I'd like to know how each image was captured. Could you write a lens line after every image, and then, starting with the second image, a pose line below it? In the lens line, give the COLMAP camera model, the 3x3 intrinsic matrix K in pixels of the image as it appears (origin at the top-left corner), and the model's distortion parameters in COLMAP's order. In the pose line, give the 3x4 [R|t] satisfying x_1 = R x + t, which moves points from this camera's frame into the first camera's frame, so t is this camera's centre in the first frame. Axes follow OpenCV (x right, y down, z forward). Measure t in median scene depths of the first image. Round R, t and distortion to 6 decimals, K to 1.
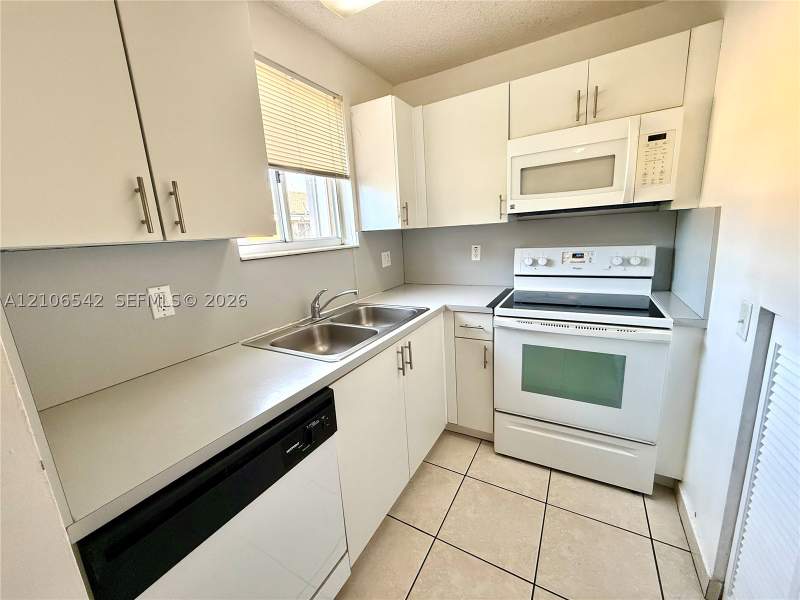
lens RADIAL K [[317.9, 0, 398.6], [0, 317.9, 302.7], [0, 0, 1]] dist [-0.001326, -0.000230]
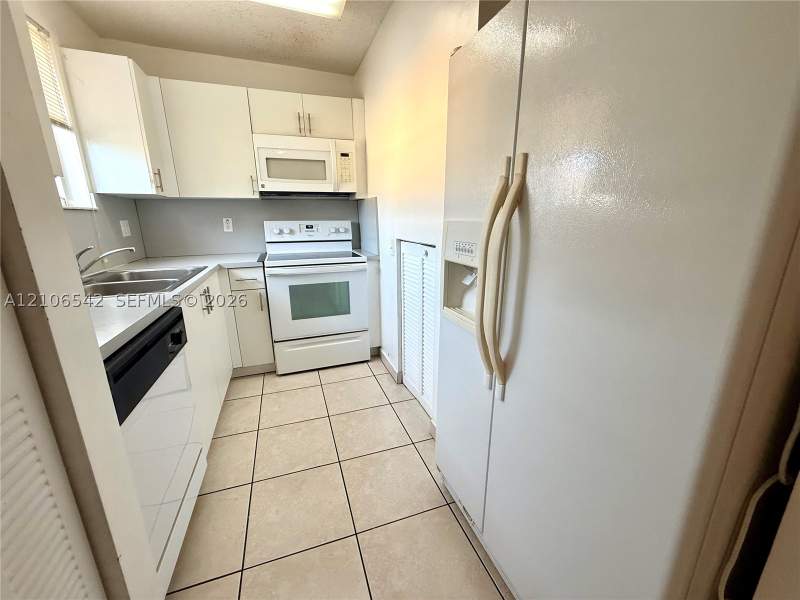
lens RADIAL K [[317.9, 0, 398.6], [0, 317.9, 302.7], [0, 0, 1]] dist [-0.001326, -0.000230]
pose [[0.647660, -0.140346, 0.748893, -0.332979], [0.133069, 0.988618, 0.070191, 0.159264], [-0.750220, 0.054195, 0.658964, -0.264327]]
